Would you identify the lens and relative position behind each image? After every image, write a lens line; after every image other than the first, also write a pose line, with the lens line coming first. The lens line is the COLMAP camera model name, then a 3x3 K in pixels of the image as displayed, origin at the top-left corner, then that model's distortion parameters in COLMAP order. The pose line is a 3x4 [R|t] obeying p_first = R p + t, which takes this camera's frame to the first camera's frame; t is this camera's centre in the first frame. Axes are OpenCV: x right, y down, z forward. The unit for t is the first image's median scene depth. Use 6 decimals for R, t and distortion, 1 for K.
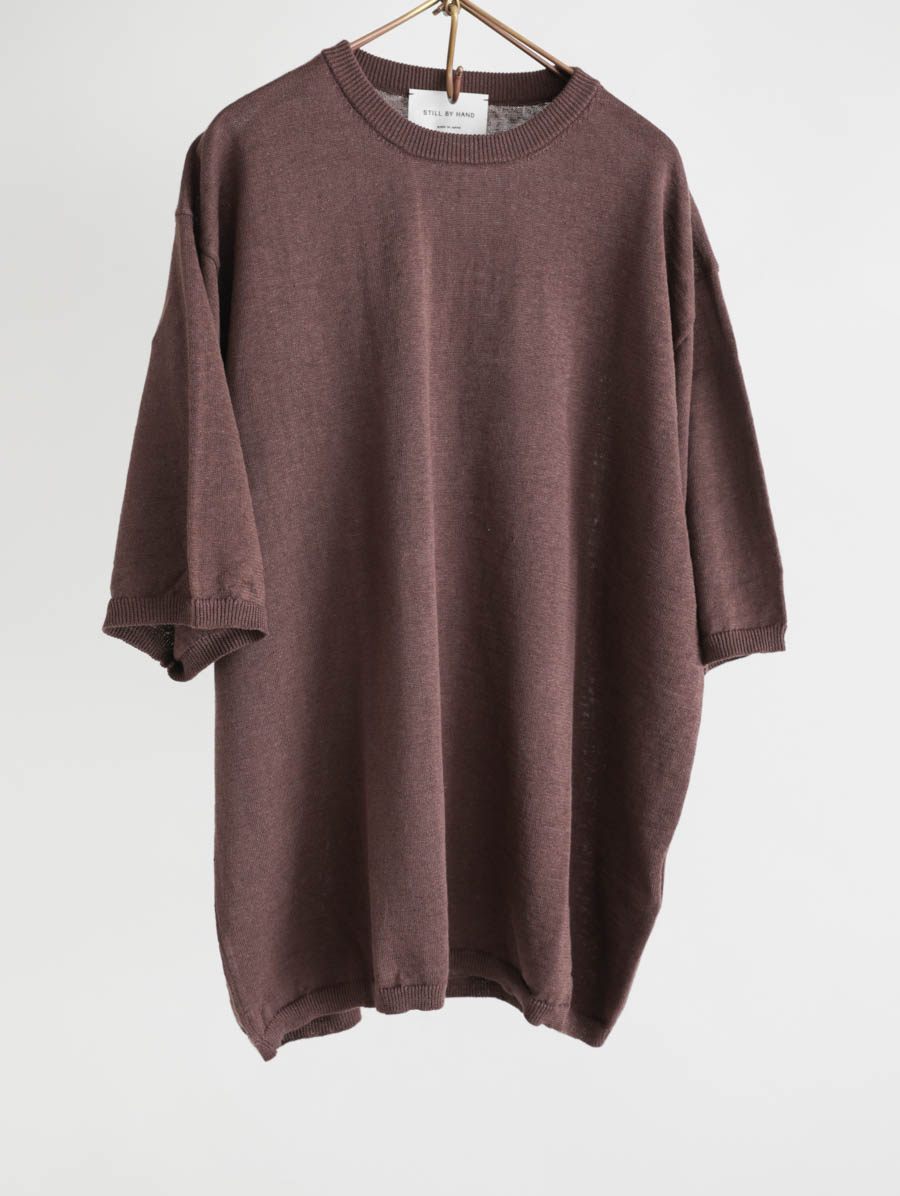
lens RADIAL K [[1661.1, 0, 450.1], [0, 1661.1, 621.5], [0, 0, 1]] dist [0.013552, 0.000000]
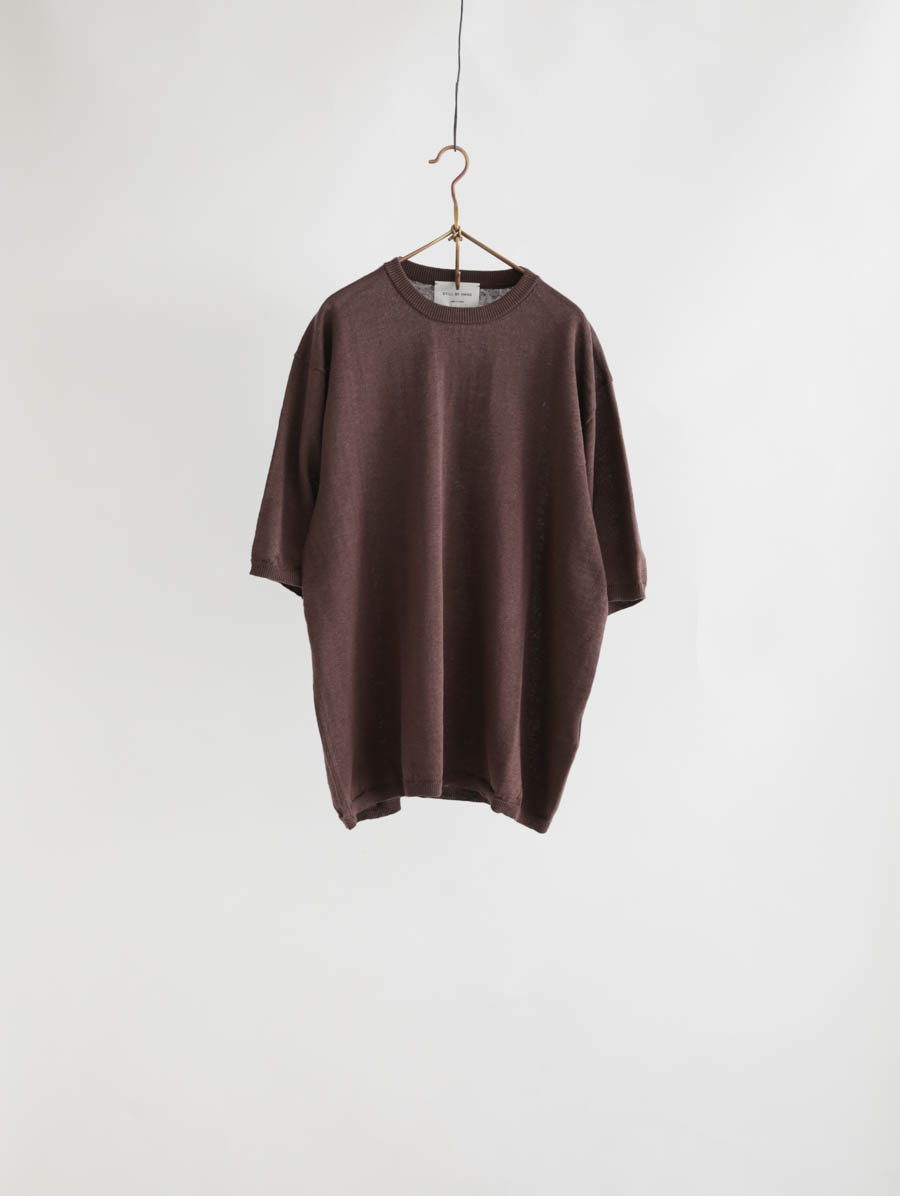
lens RADIAL K [[1661.1, 0, 453.2], [0, 1661.1, 610.8], [0, 0, 1]] dist [0.013552, 0.000000]
pose [[0.989637, 0.021547, -0.141965, 0.256530], [-0.026220, 0.999172, -0.031126, 0.090236], [0.141177, 0.034525, 0.989382, -0.756658]]
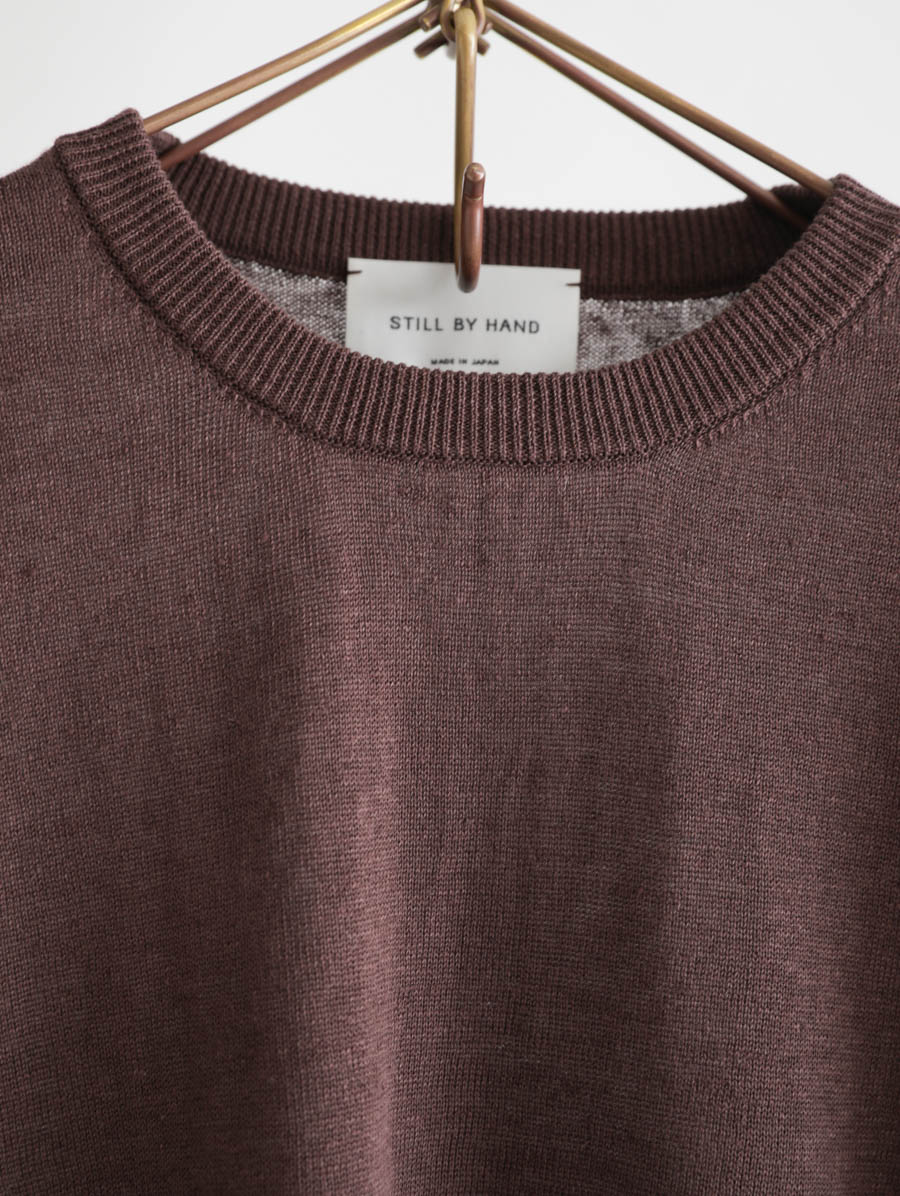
lens RADIAL K [[1661.1, 0, 484.1], [0, 1661.1, 538.9], [0, 0, 1]] dist [0.013552, 0.000000]
pose [[0.993830, -0.016124, -0.109734, 0.040448], [-0.009910, 0.972510, -0.232649, -0.182883], [0.110468, 0.232301, 0.966350, 0.680903]]
